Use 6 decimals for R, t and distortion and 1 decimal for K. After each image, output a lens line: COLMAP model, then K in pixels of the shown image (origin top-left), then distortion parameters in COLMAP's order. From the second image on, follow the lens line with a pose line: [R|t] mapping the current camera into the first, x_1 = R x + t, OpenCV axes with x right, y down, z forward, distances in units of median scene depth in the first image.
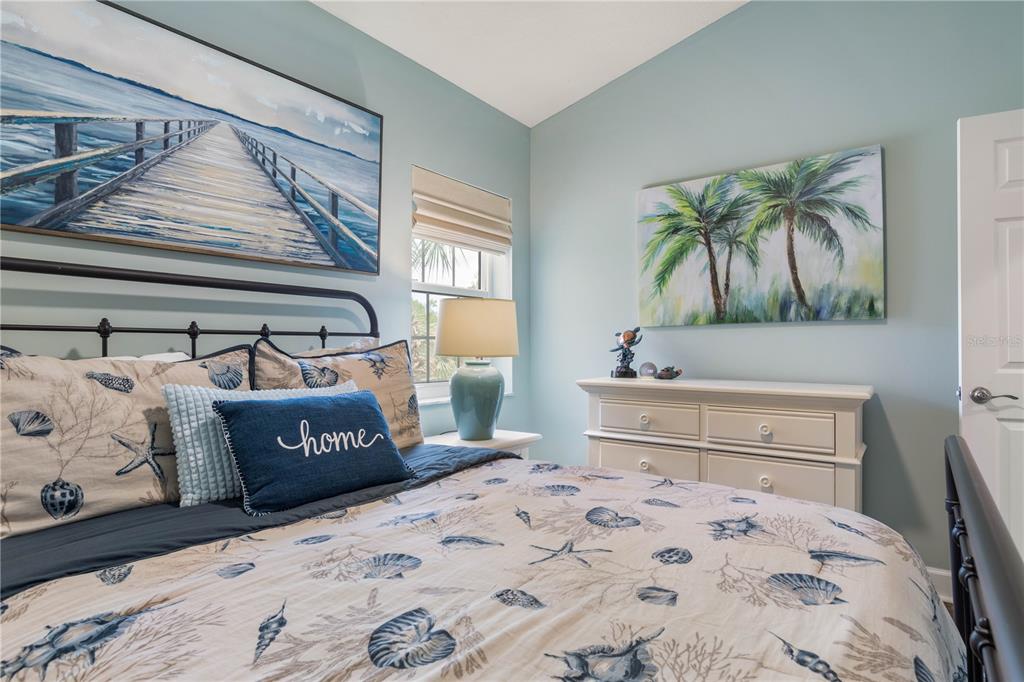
lens RADIAL K [[555.8, 0, 513.9], [0, 555.8, 342.2], [0, 0, 1]] dist [0.001941, 0.000378]
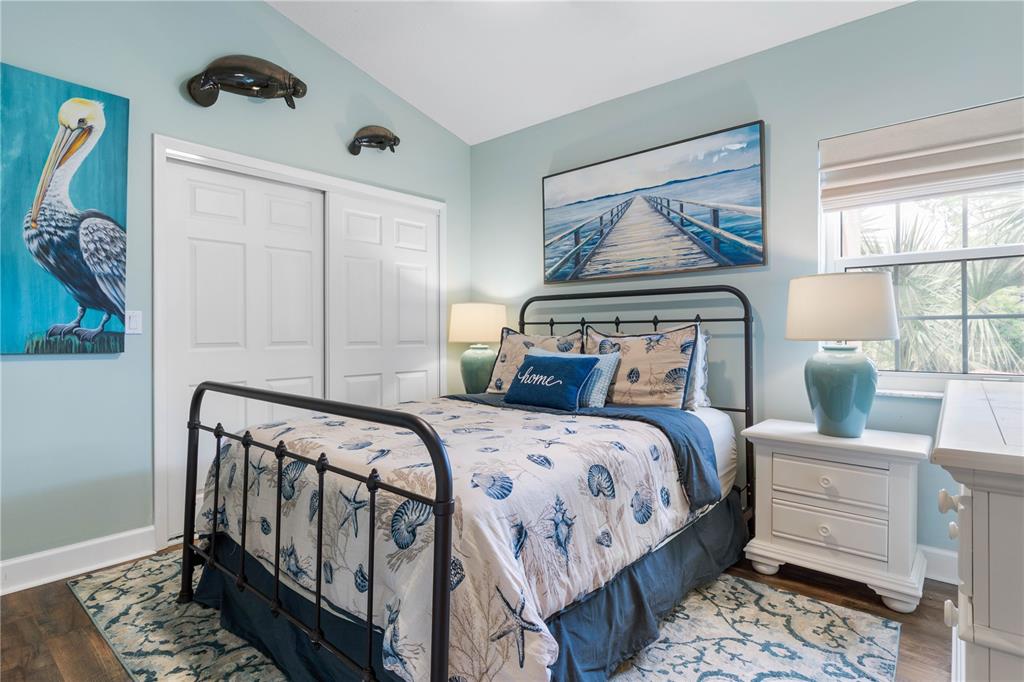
lens RADIAL K [[522.0, 0, 513.3], [0, 522.0, 334.0], [0, 0, 1]] dist [0.001015, -0.000599]
pose [[-0.086799, -0.000703, -0.996226, 0.977061], [0.009110, 0.999957, -0.001500, 0.015612], [0.996184, -0.009206, -0.086789, 0.696311]]
